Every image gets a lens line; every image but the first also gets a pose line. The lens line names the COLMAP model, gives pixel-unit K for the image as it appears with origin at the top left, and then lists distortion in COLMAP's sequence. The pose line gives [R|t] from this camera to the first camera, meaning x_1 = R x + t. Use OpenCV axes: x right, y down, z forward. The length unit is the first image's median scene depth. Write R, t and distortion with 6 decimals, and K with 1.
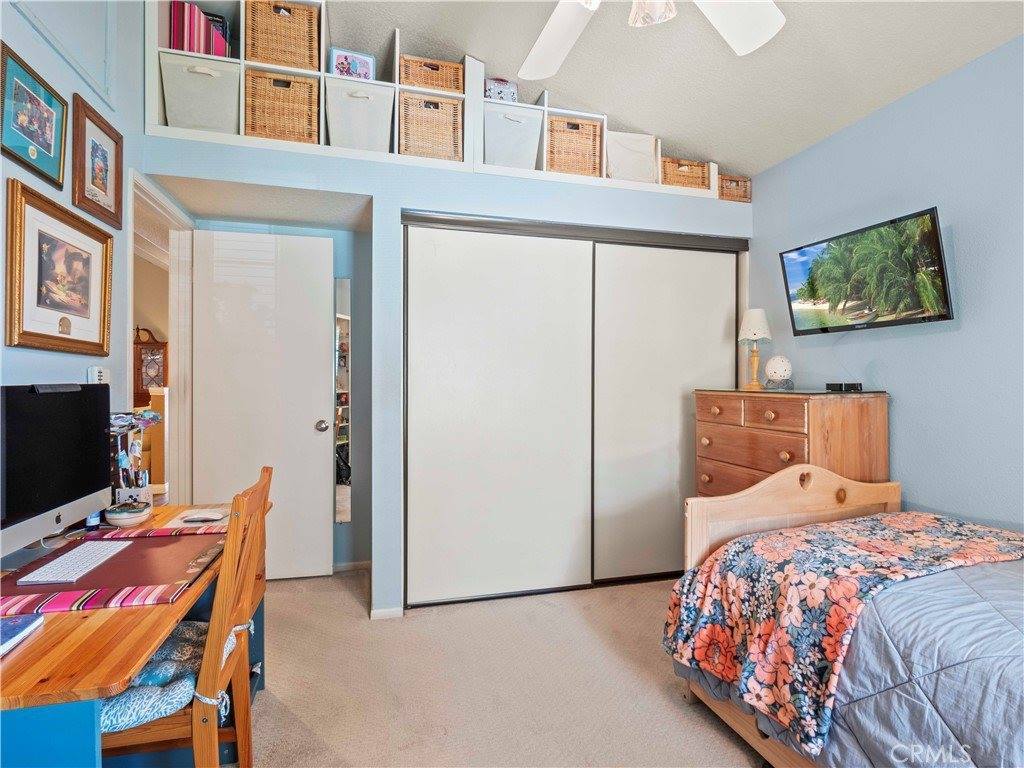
lens RADIAL K [[495.4, 0, 507.7], [0, 495.4, 373.9], [0, 0, 1]] dist [-0.013943, -0.000893]
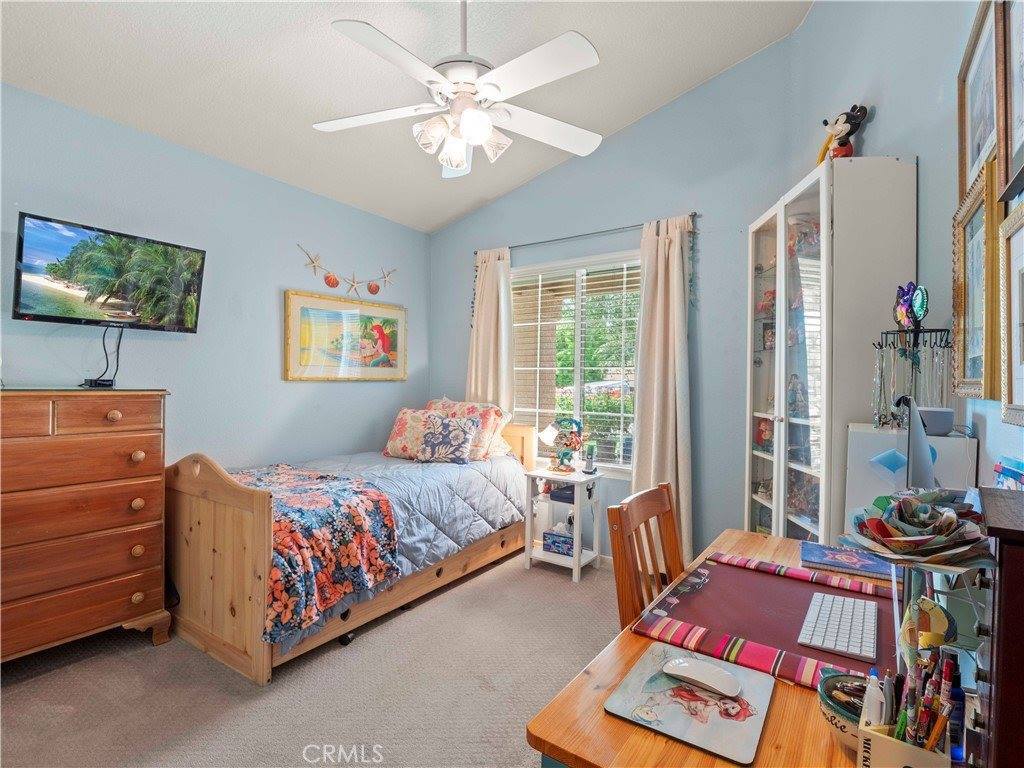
lens RADIAL K [[512.2, 0, 510.4], [0, 512.2, 387.1], [0, 0, 1]] dist [-0.012554, 0.000648]
pose [[-0.645982, -0.012764, 0.763246, -0.885214], [-0.026386, 0.999636, -0.005614, 0.027241], [-0.762896, -0.023766, -0.646084, 1.479668]]
